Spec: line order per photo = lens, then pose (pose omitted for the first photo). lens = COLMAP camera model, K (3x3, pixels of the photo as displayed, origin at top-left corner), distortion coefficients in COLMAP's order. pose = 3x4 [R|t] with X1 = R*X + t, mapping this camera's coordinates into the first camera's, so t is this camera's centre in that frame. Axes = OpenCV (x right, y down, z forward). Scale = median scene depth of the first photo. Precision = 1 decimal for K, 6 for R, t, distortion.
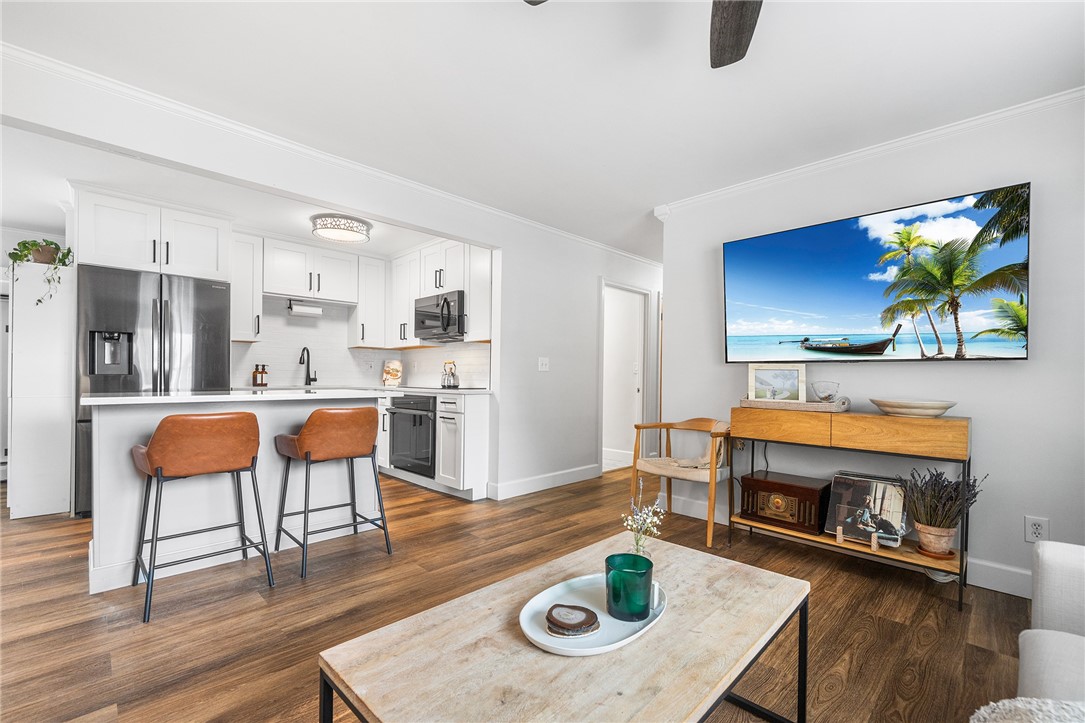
lens RADIAL K [[453.4, 0, 546.1], [0, 453.4, 380.3], [0, 0, 1]] dist [-0.027903, -0.000096]
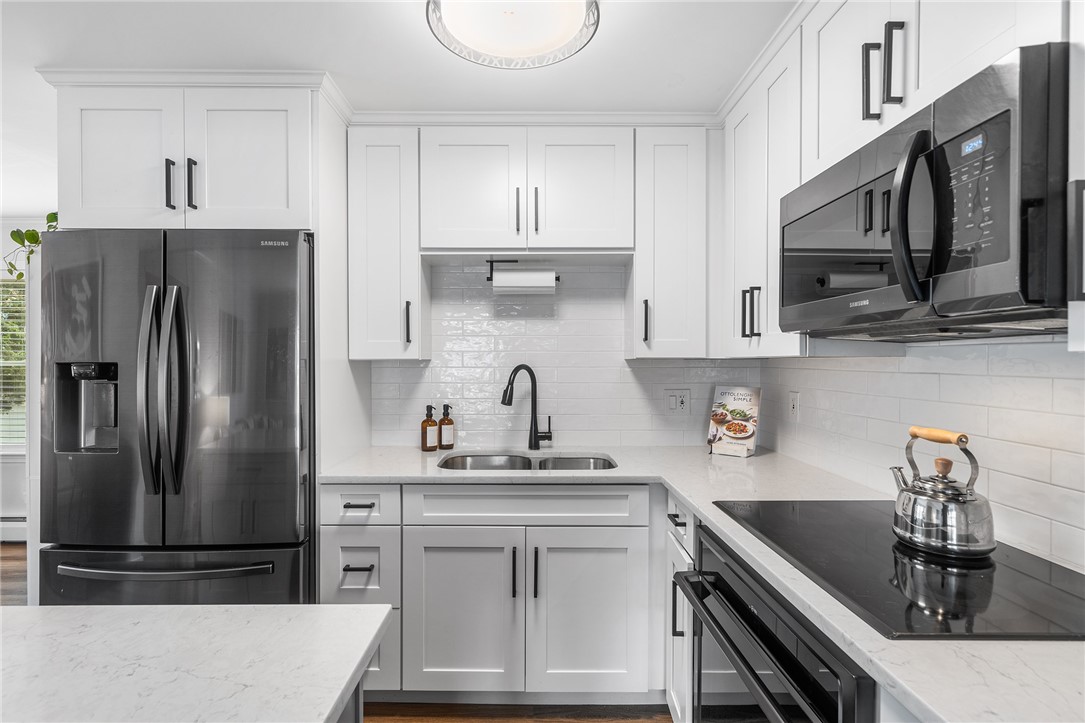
lens RADIAL K [[521.9, 0, 536.0], [0, 521.9, 365.7], [0, 0, 1]] dist [0.000201, 0.000382]
pose [[0.703300, -0.003415, -0.710884, -0.166567], [0.001682, 0.999994, -0.003140, -0.072936], [0.710891, 0.001013, 0.703302, 0.665144]]
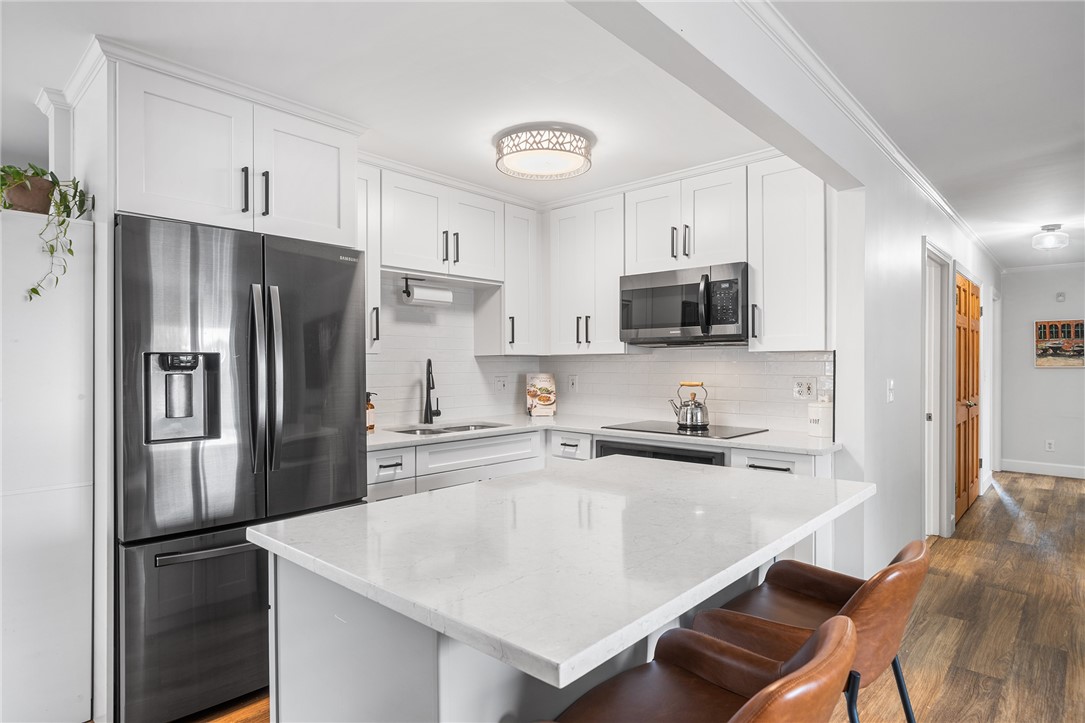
lens RADIAL K [[582.2, 0, 525.1], [0, 582.2, 361.2], [0, 0, 1]] dist [-0.023279, -0.000560]
pose [[0.999869, -0.011658, 0.011190, -0.429494], [0.011786, 0.999865, -0.011437, -0.062310], [-0.011056, 0.011568, 0.999872, 0.250302]]
